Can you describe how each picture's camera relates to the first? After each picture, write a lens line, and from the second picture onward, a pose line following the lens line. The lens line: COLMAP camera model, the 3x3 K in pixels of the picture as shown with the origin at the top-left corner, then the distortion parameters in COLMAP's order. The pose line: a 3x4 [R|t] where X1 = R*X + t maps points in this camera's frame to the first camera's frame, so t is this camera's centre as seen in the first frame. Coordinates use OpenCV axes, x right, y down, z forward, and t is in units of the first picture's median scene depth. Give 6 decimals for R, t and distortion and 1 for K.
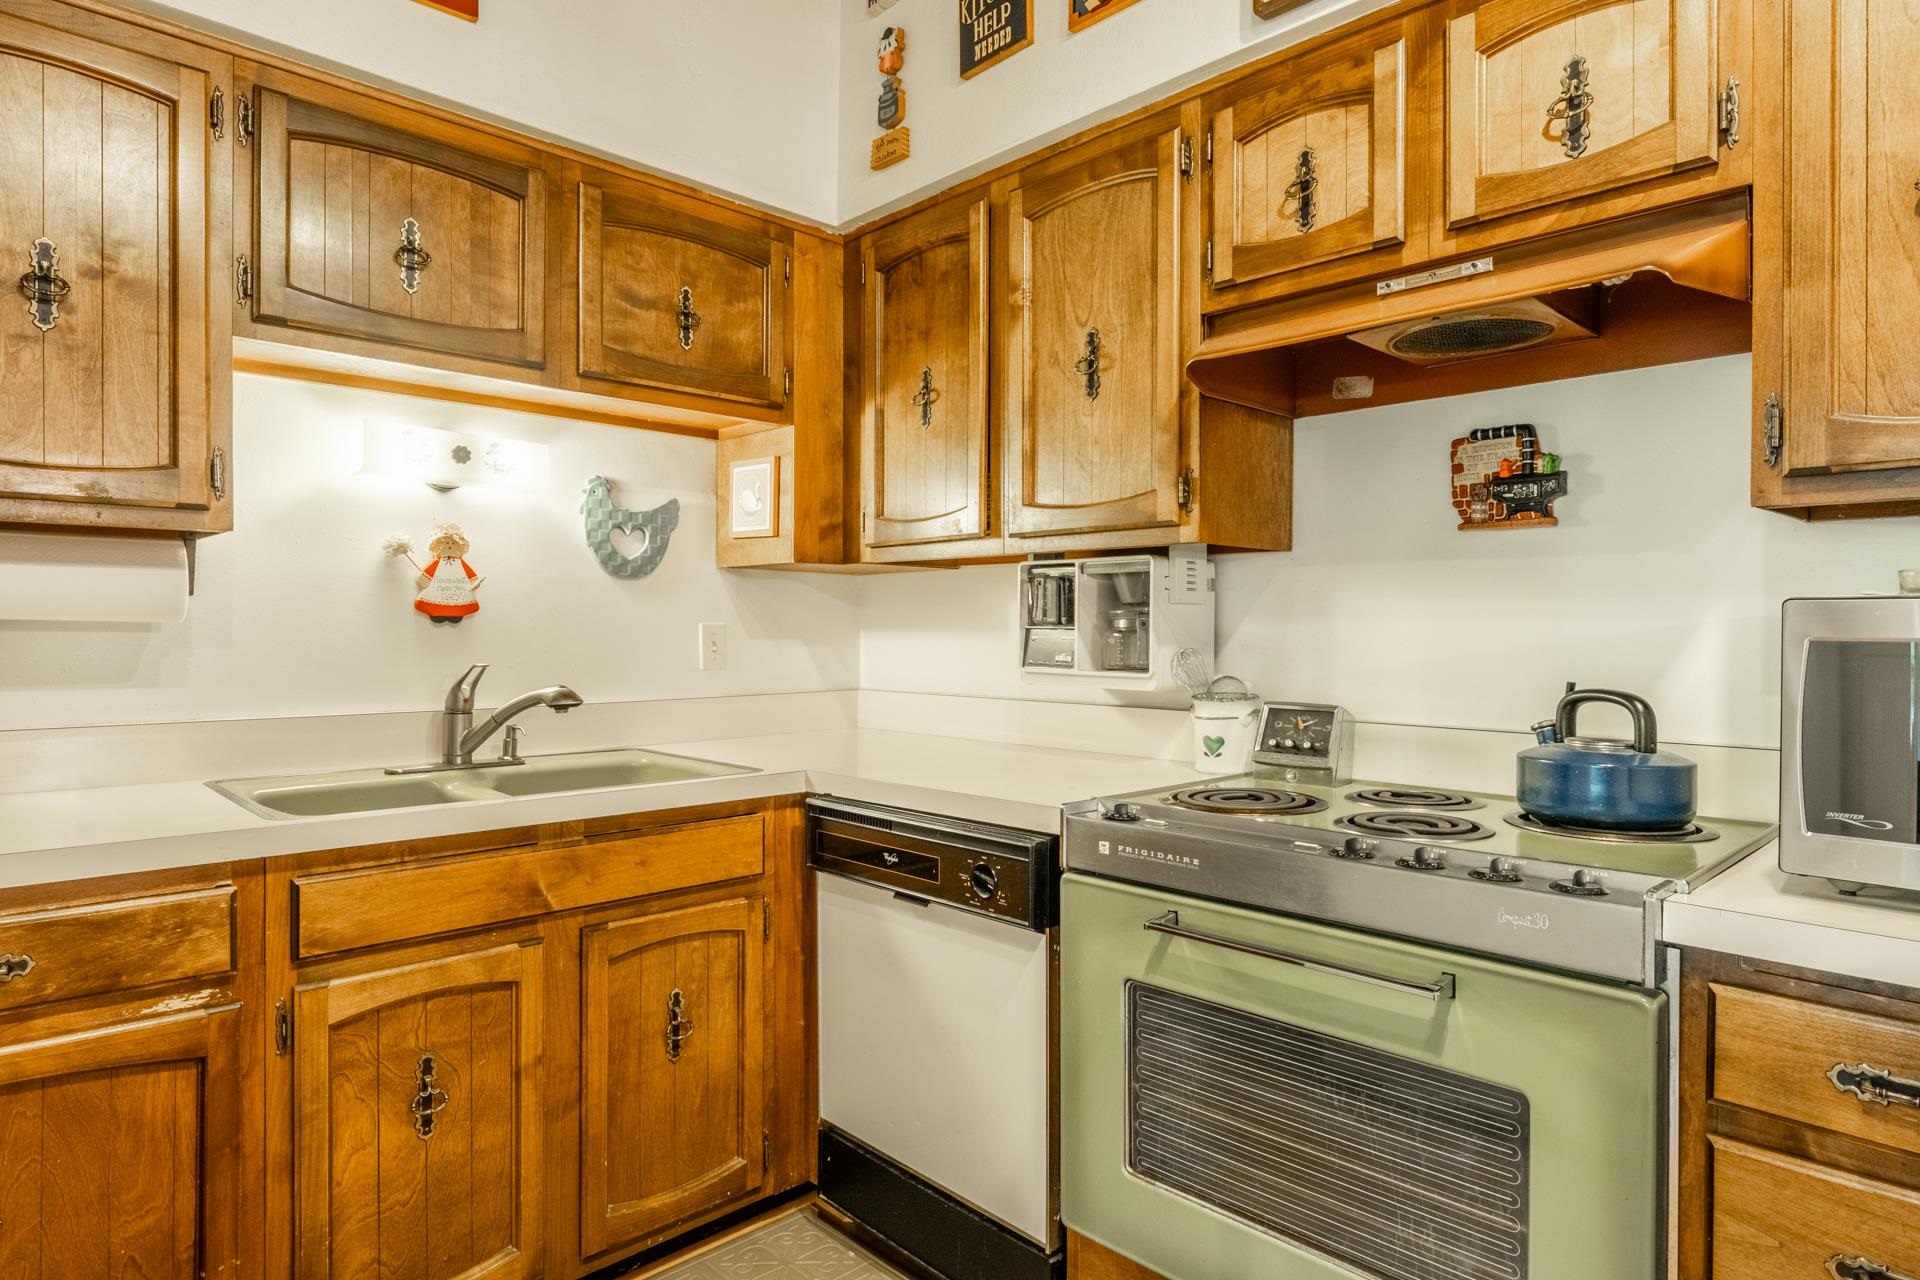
lens RADIAL K [[1064.0, 0, 962.6], [0, 1064.0, 634.4], [0, 0, 1]] dist [-0.002314, -0.001005]
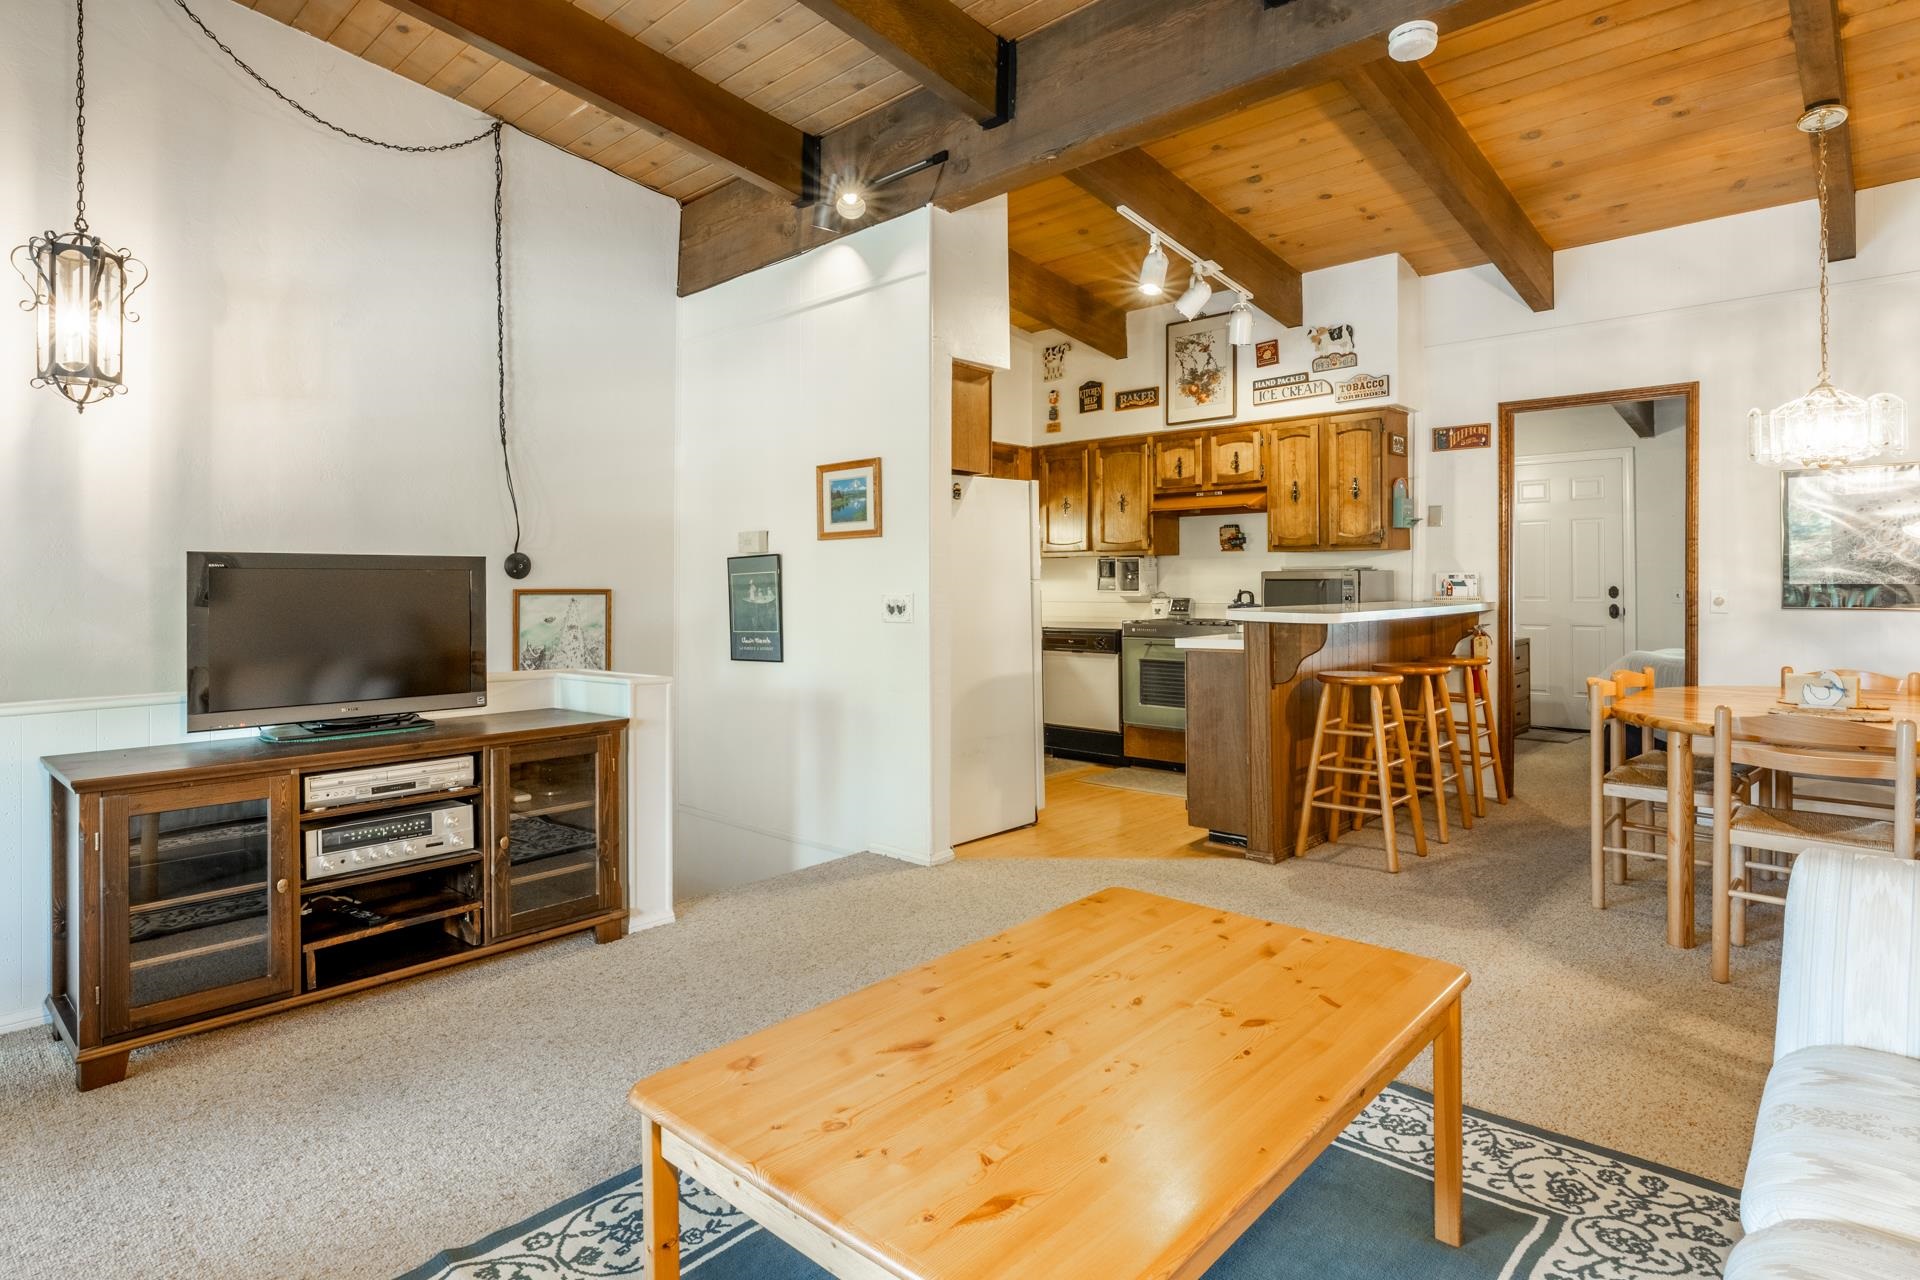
lens RADIAL K [[1017.8, 0, 962.7], [0, 1017.8, 579.1], [0, 0, 1]] dist [-0.005848, -0.001224]
pose [[0.998178, -0.009593, 0.059577, -0.567815], [0.009944, 0.999935, -0.005606, 0.010628], [-0.059520, 0.006188, 0.998208, -2.172921]]
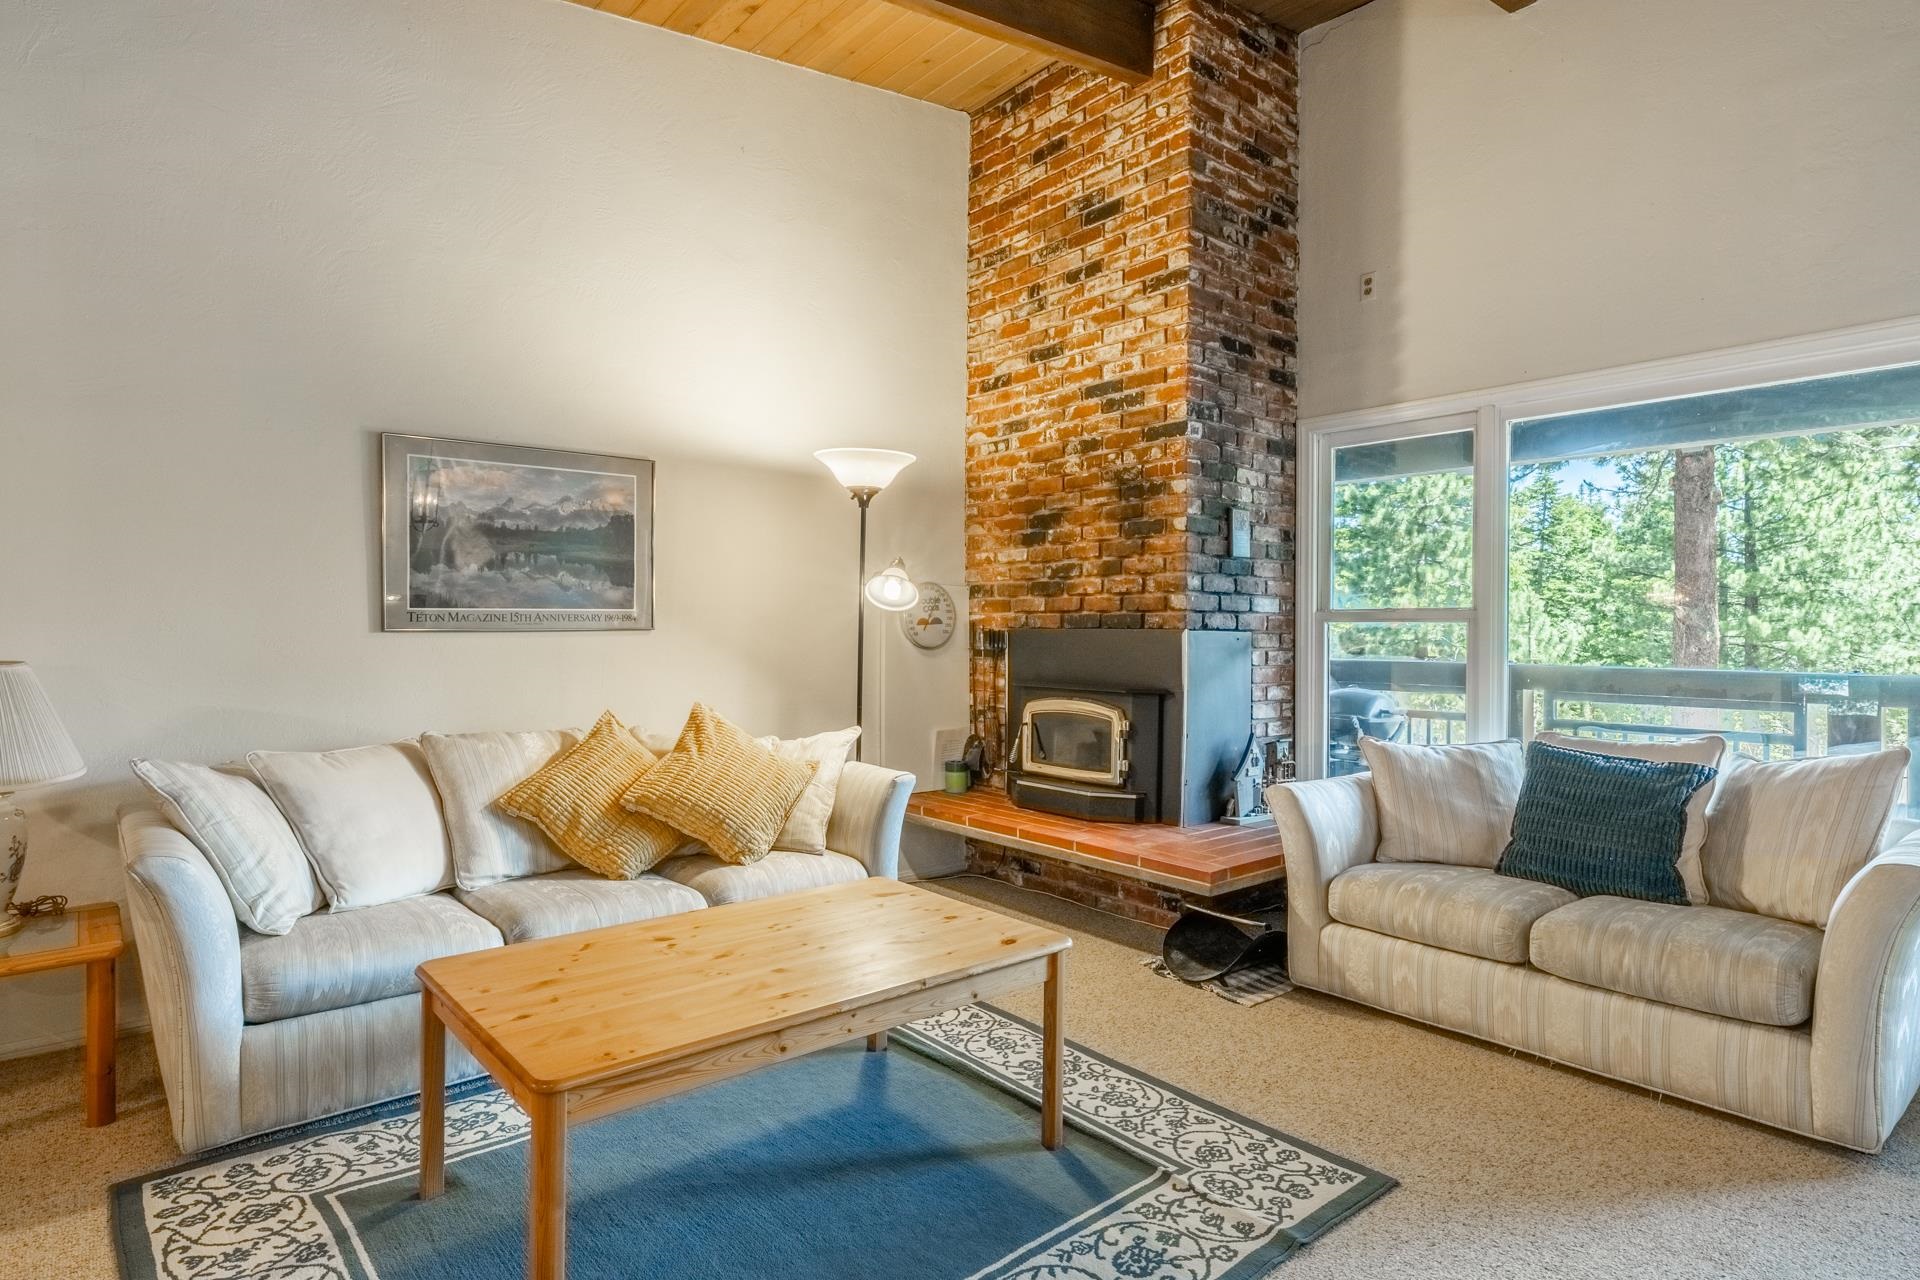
lens RADIAL K [[1016.2, 0, 964.1], [0, 1016.2, 631.0], [0, 0, 1]] dist [-0.002530, -0.000235]
pose [[-0.998541, -0.011323, 0.052792, -0.686542], [-0.011203, 0.999934, 0.002558, -0.000901], [-0.052817, 0.001963, -0.998602, -0.372478]]
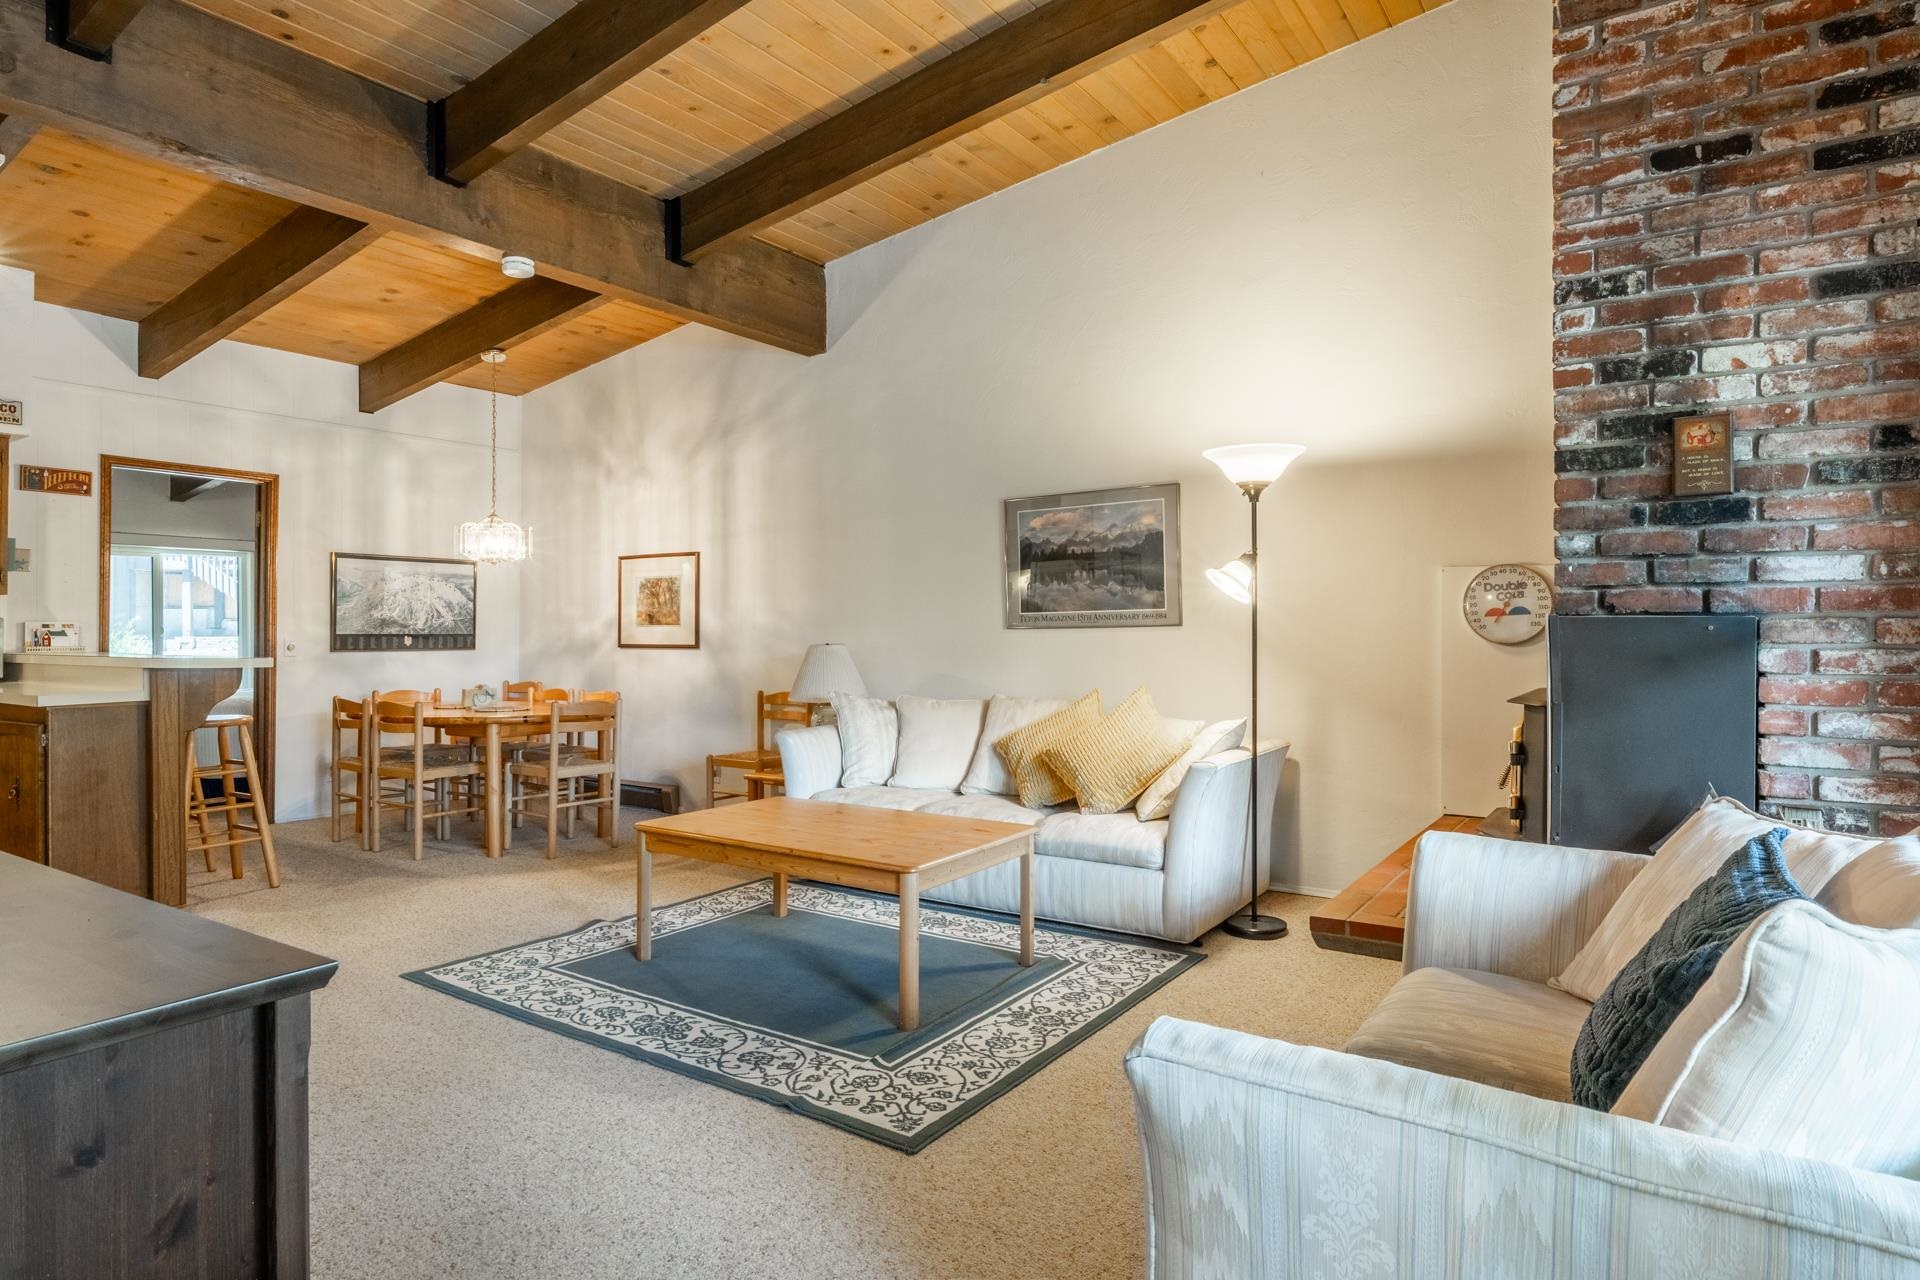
lens RADIAL K [[1064.0, 0, 962.6], [0, 1064.0, 634.4], [0, 0, 1]] dist [-0.002314, -0.001005]
pose [[-0.216922, -0.005800, 0.976172, -2.177851], [0.002312, 0.999976, 0.006455, 0.011270], [-0.976186, 0.003657, -0.216903, -1.245954]]
